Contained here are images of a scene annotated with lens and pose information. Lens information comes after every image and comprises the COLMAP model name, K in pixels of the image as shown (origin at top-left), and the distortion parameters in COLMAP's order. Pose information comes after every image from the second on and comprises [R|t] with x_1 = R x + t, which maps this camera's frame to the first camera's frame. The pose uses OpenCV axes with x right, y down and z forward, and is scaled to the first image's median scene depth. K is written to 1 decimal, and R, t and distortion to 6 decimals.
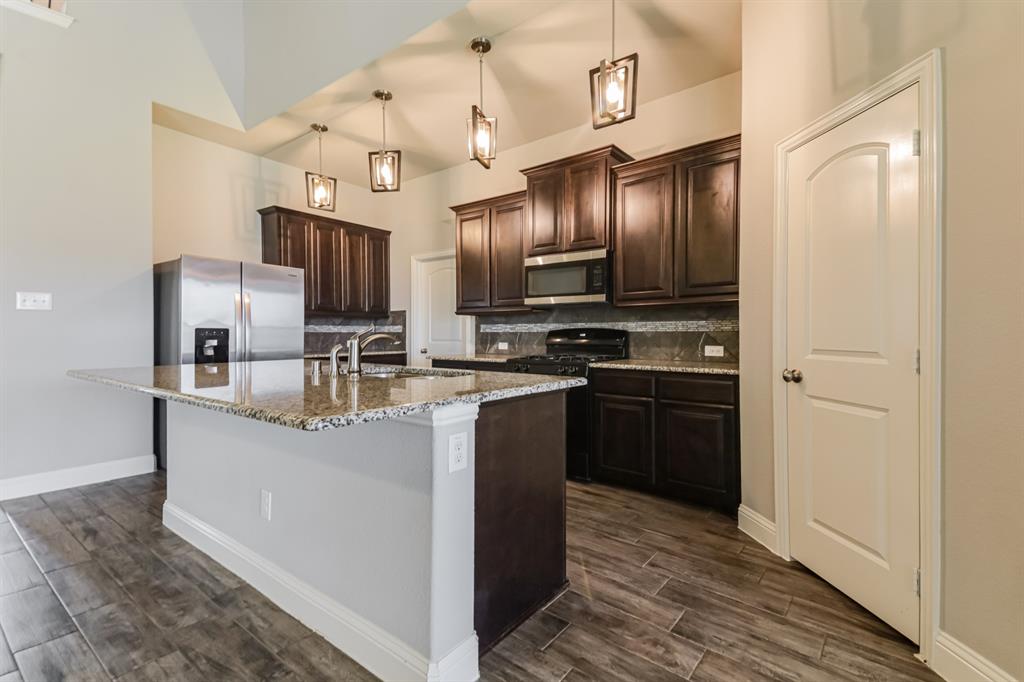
lens RADIAL K [[432.0, 0, 524.8], [0, 432.0, 335.6], [0, 0, 1]] dist [0.123344, -0.047663]
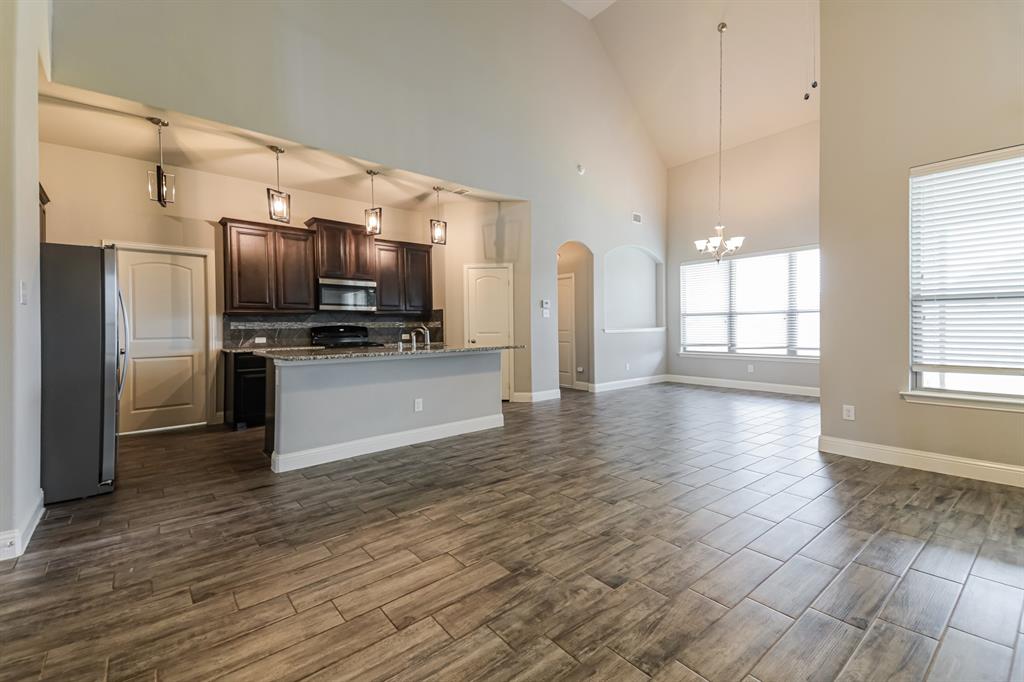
lens RADIAL K [[464.2, 0, 510.6], [0, 464.2, 324.5], [0, 0, 1]] dist [0.127241, -0.036523]
pose [[0.212782, 0.000929, 0.977099, -1.422792], [0.013827, 0.999897, -0.003962, -0.005888], [-0.977002, 0.014354, 0.212747, 0.033190]]
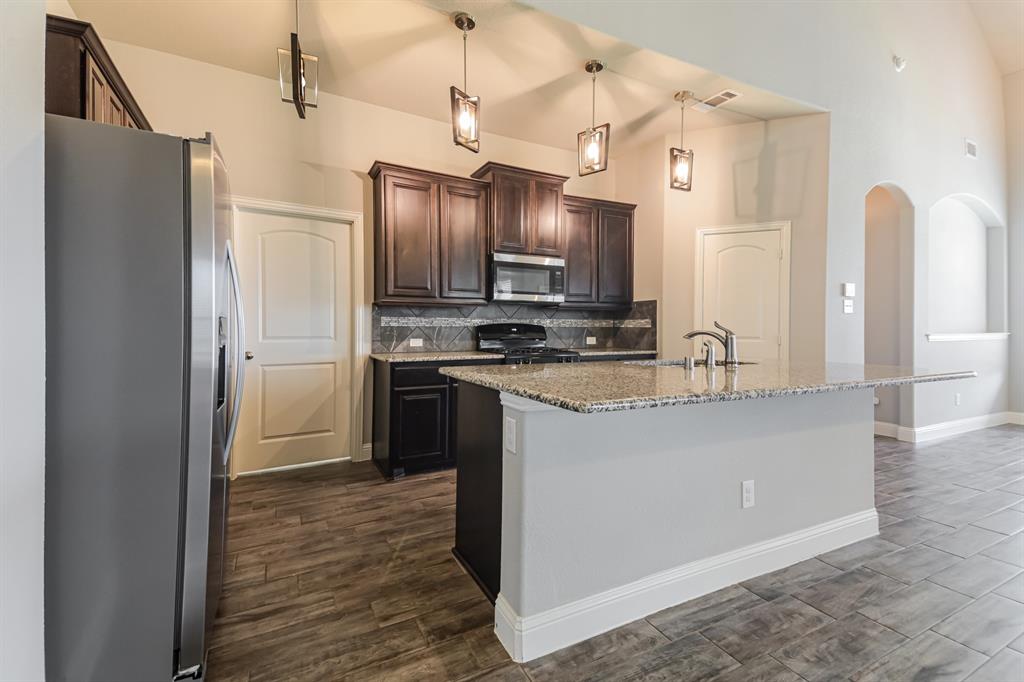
lens RADIAL K [[459.7, 0, 494.4], [0, 459.7, 328.5], [0, 0, 1]] dist [0.111427, -0.032661]
pose [[0.427520, -0.000976, 0.904005, -0.947543], [0.000638, 0.999999, 0.000778, -0.005374], [-0.904006, 0.000244, 0.427521, 0.551396]]
